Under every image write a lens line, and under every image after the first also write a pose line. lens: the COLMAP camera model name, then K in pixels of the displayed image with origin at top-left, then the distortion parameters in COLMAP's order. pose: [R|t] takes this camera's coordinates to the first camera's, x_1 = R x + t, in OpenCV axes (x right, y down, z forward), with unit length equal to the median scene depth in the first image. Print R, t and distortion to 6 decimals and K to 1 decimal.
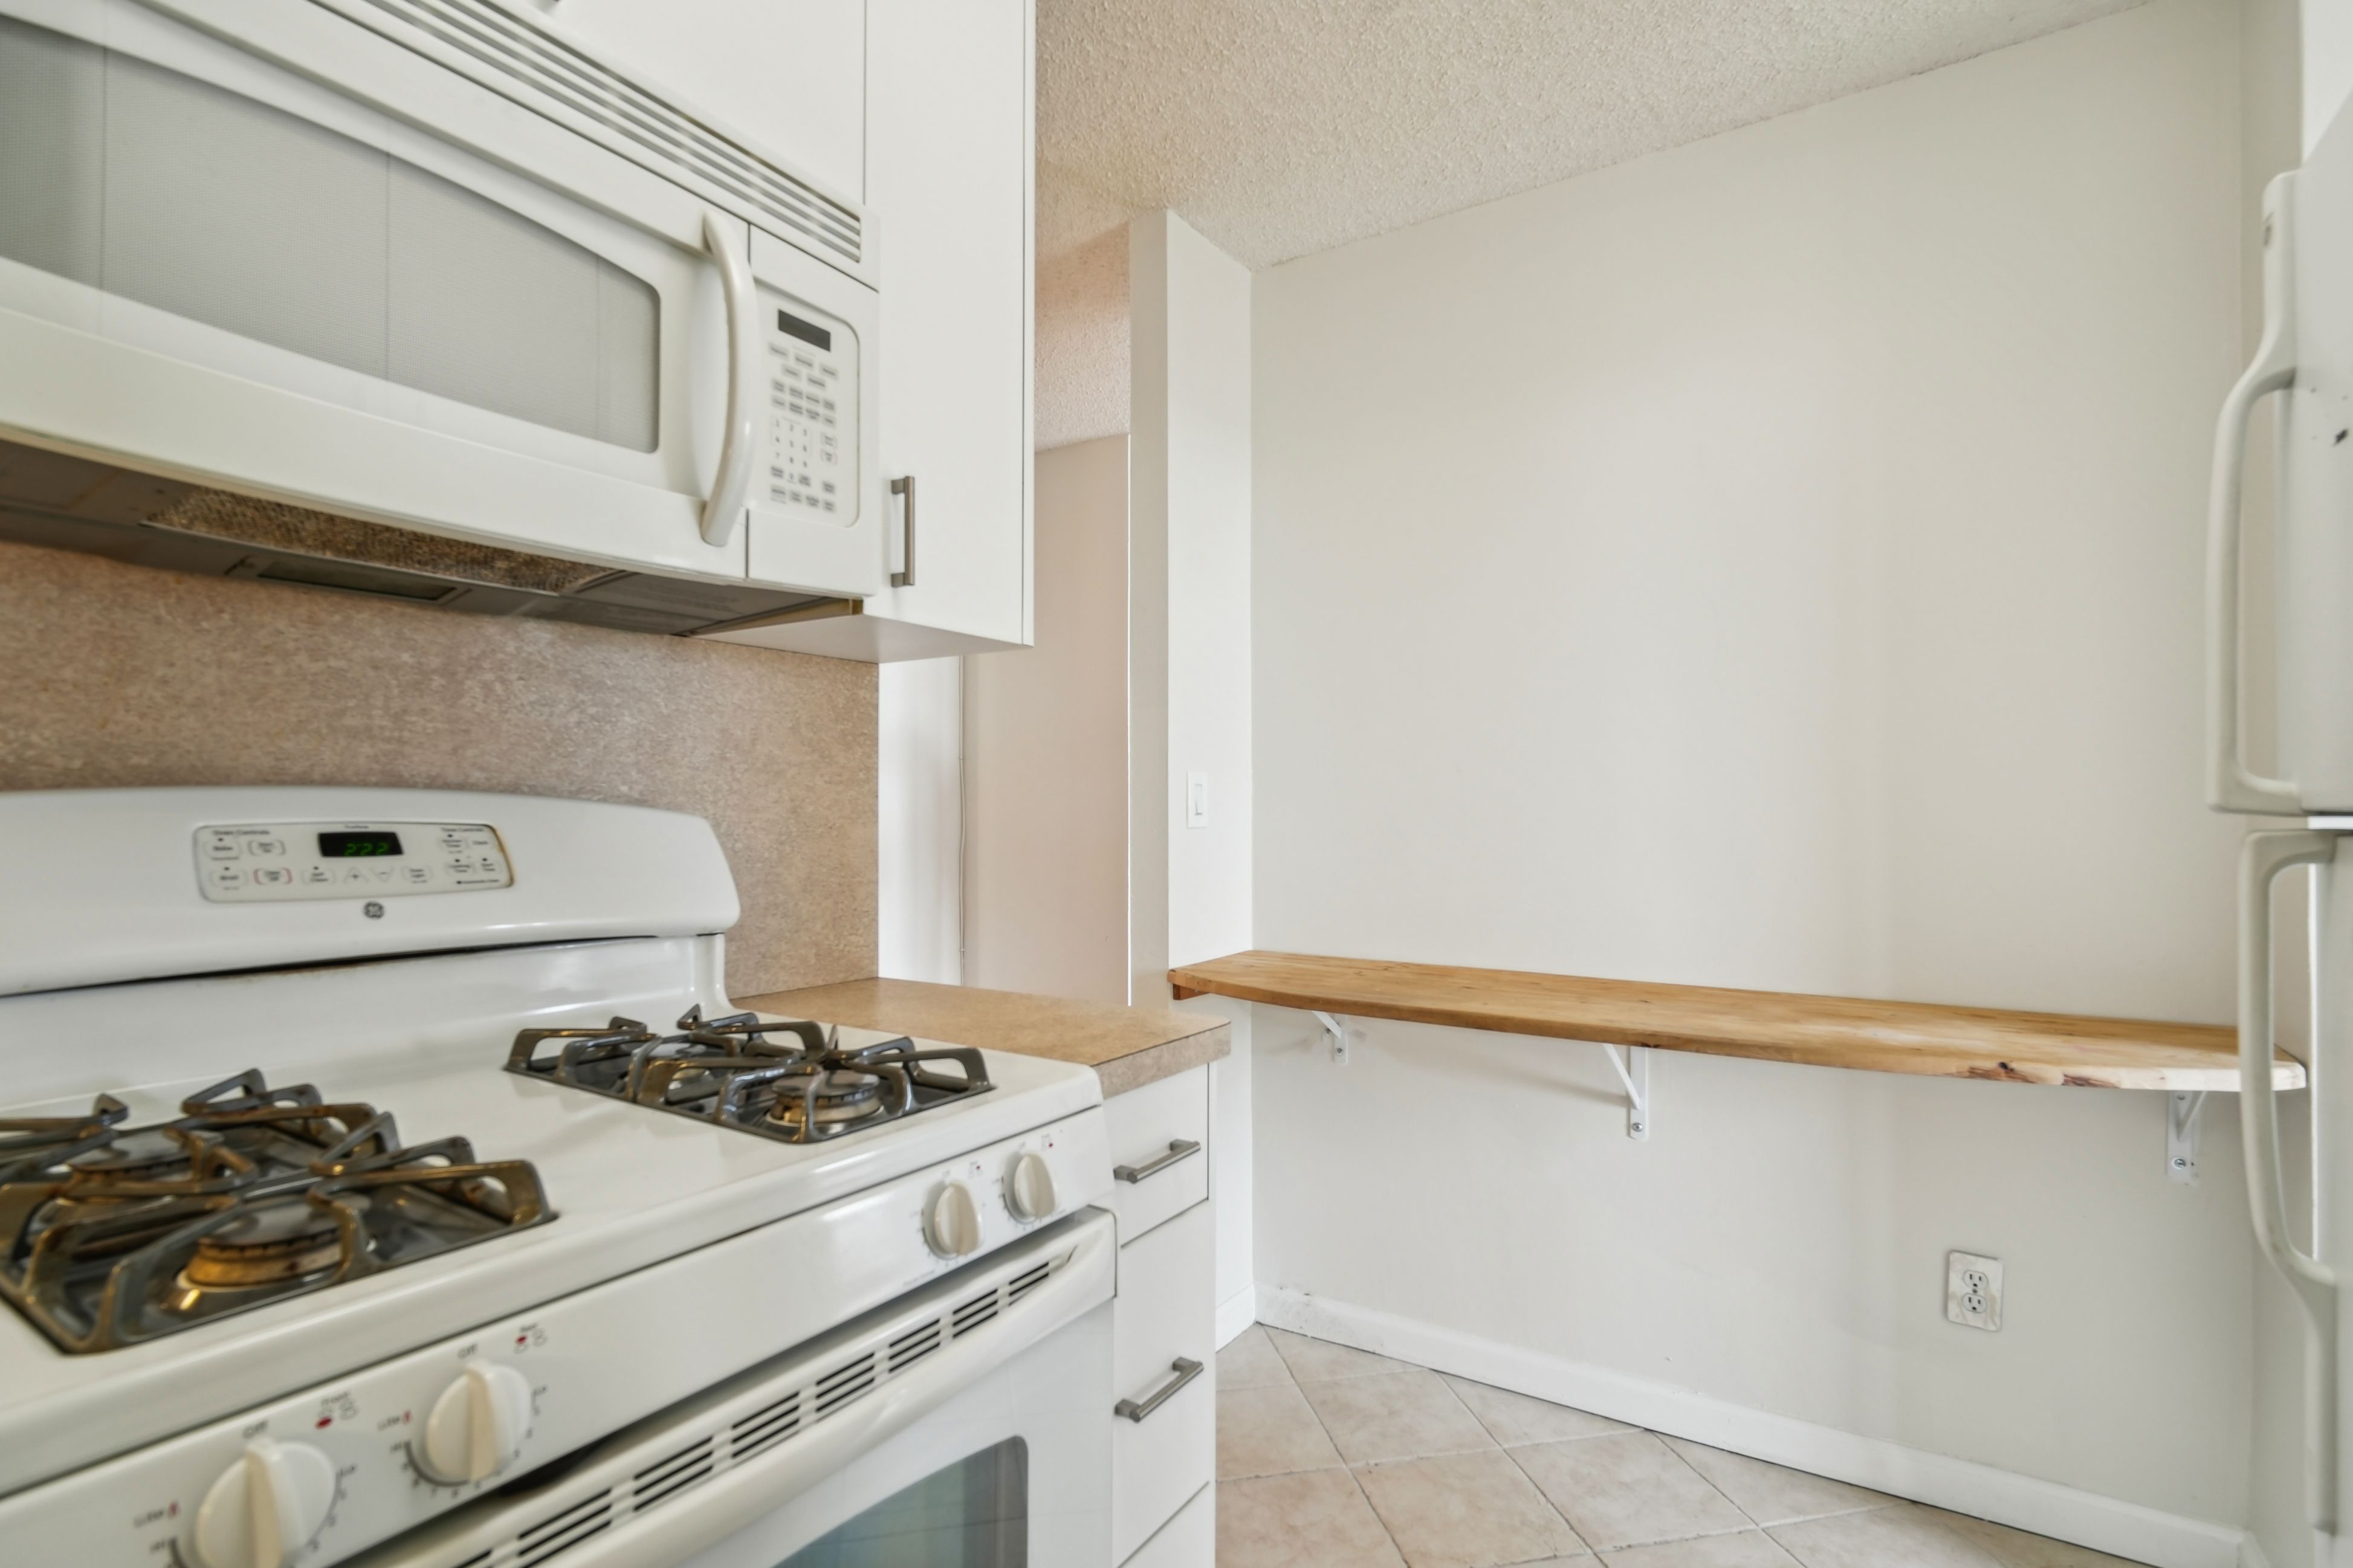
lens RADIAL K [[1126.7, 0, 1186.2], [0, 1126.7, 815.3], [0, 0, 1]] dist [-0.003778, -0.002801]
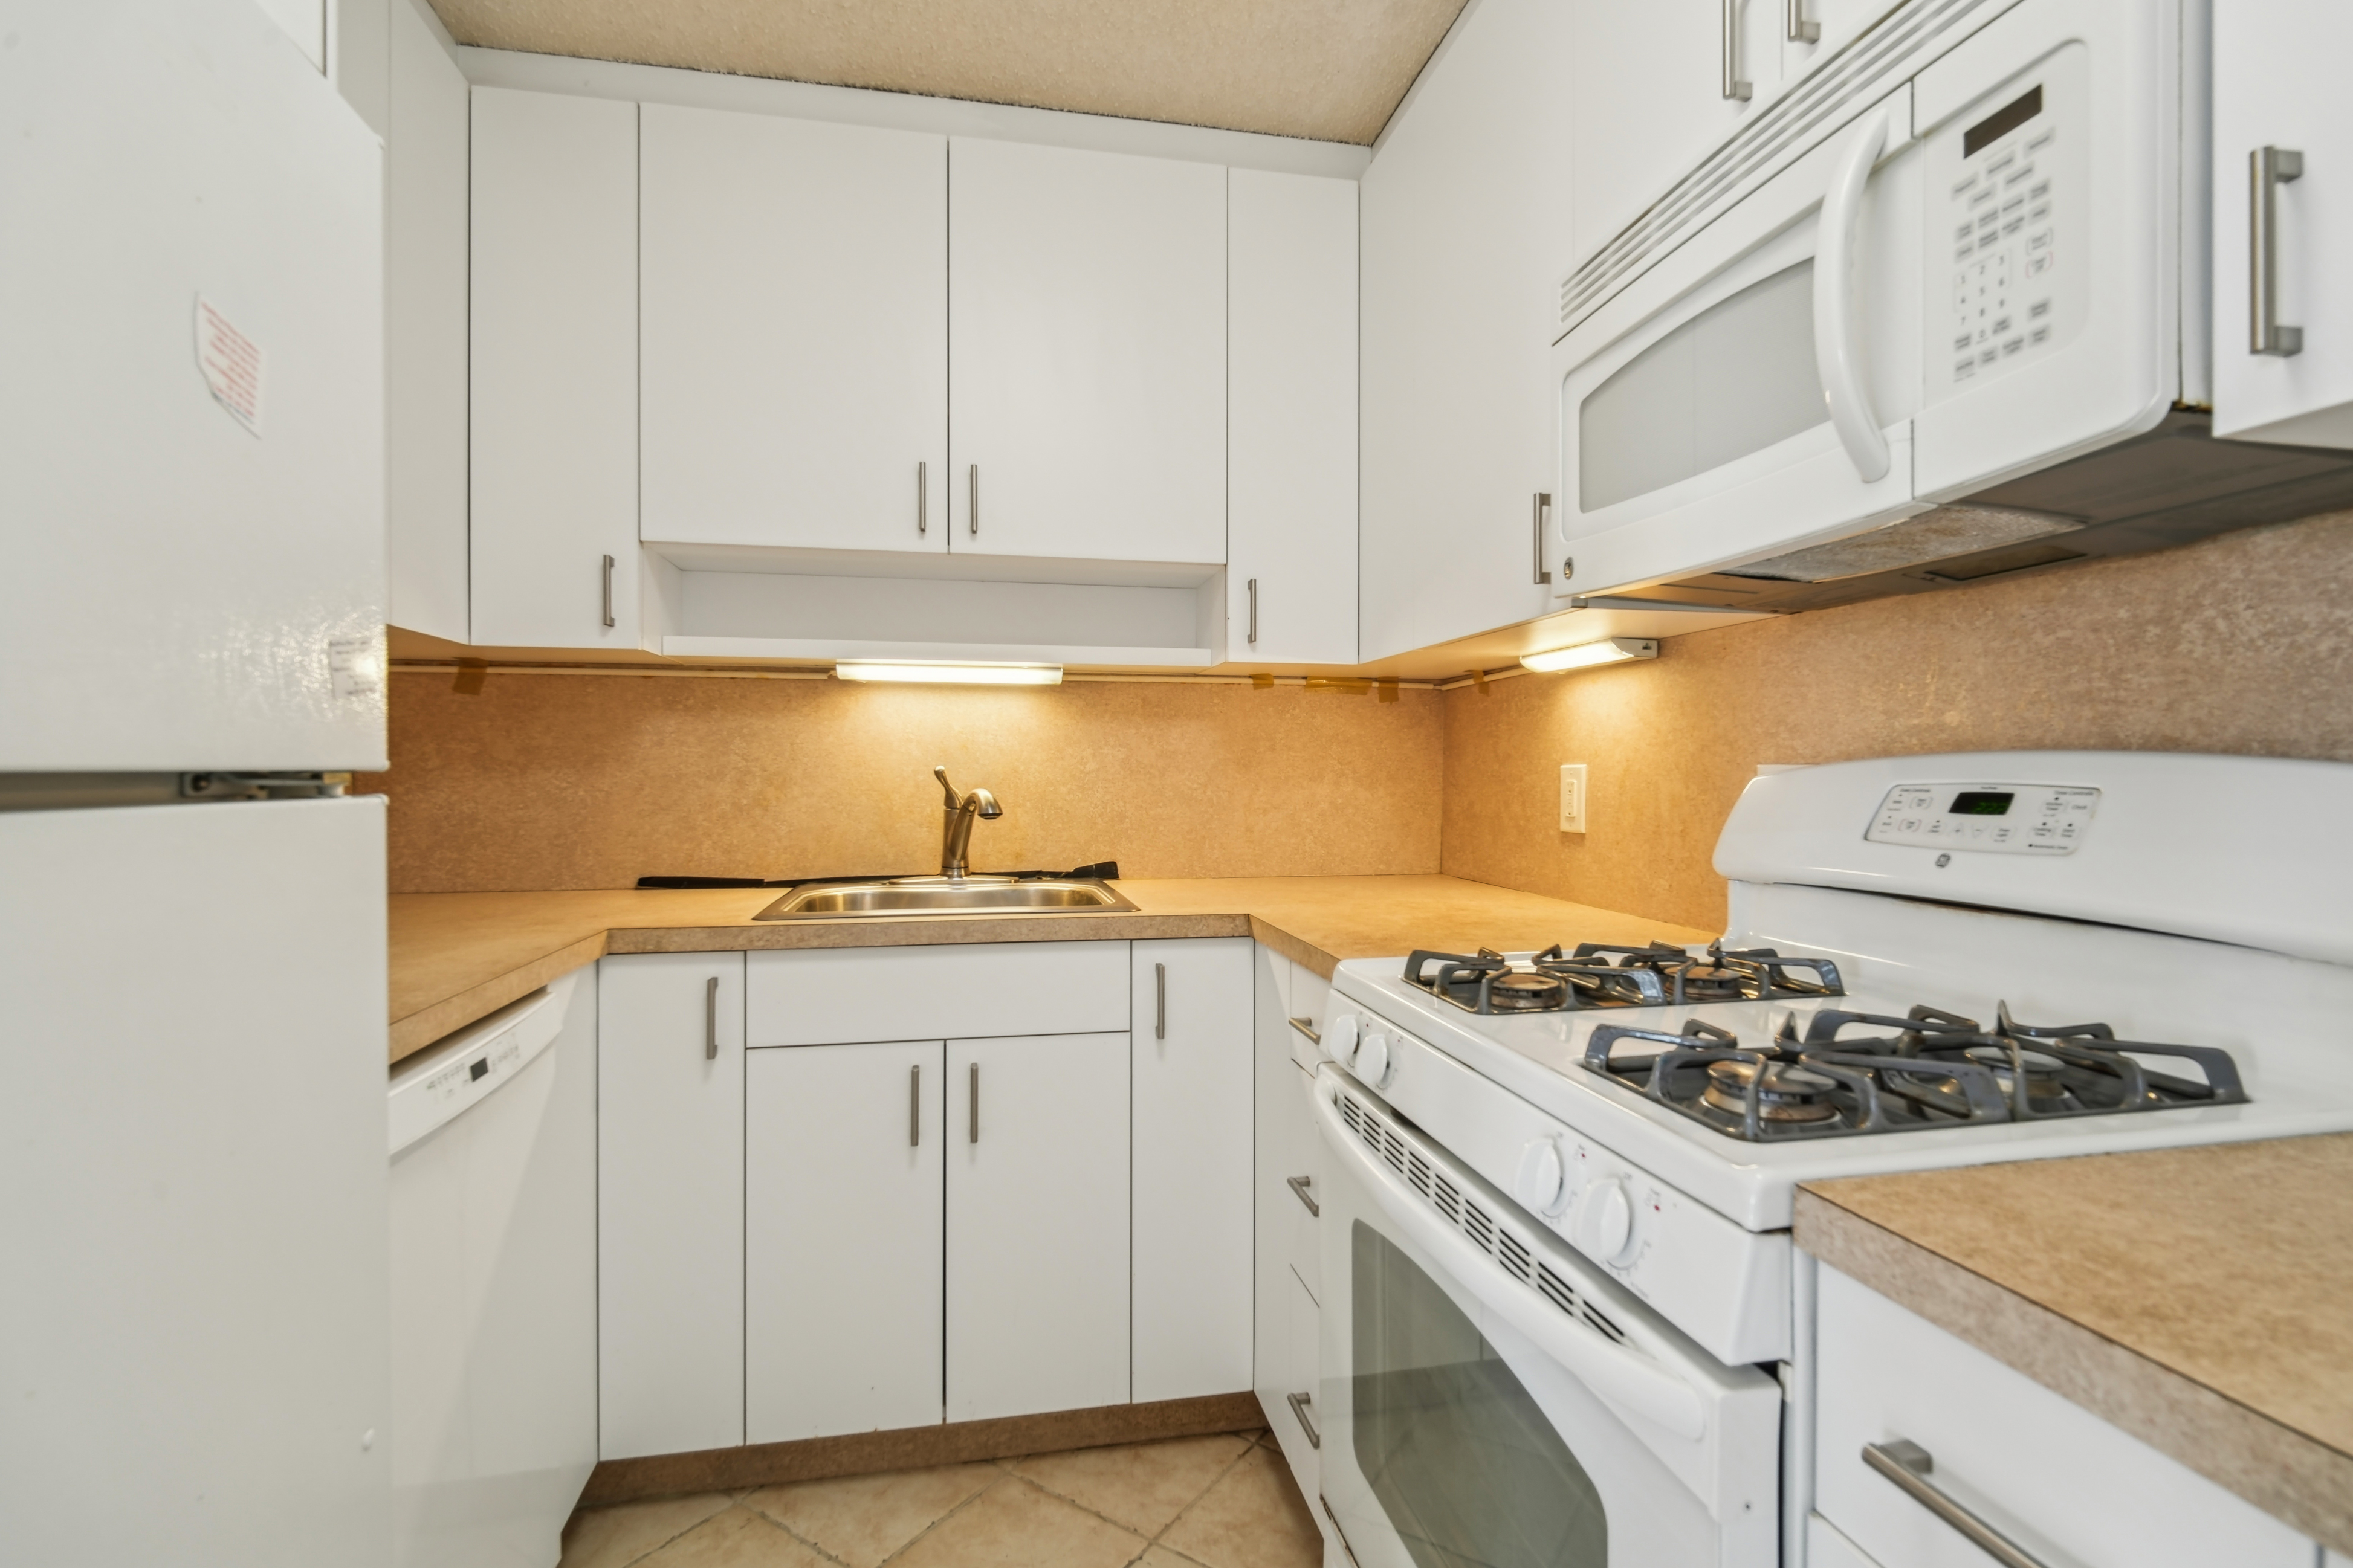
lens RADIAL K [[1121.3, 0, 1183.8], [0, 1121.3, 782.0], [0, 0, 1]] dist [0.001556, -0.004007]
pose [[-0.720638, 0.004484, -0.693297, 0.550314], [-0.002027, 0.999961, 0.008574, -0.003034], [0.693308, 0.007584, -0.720601, 1.142125]]
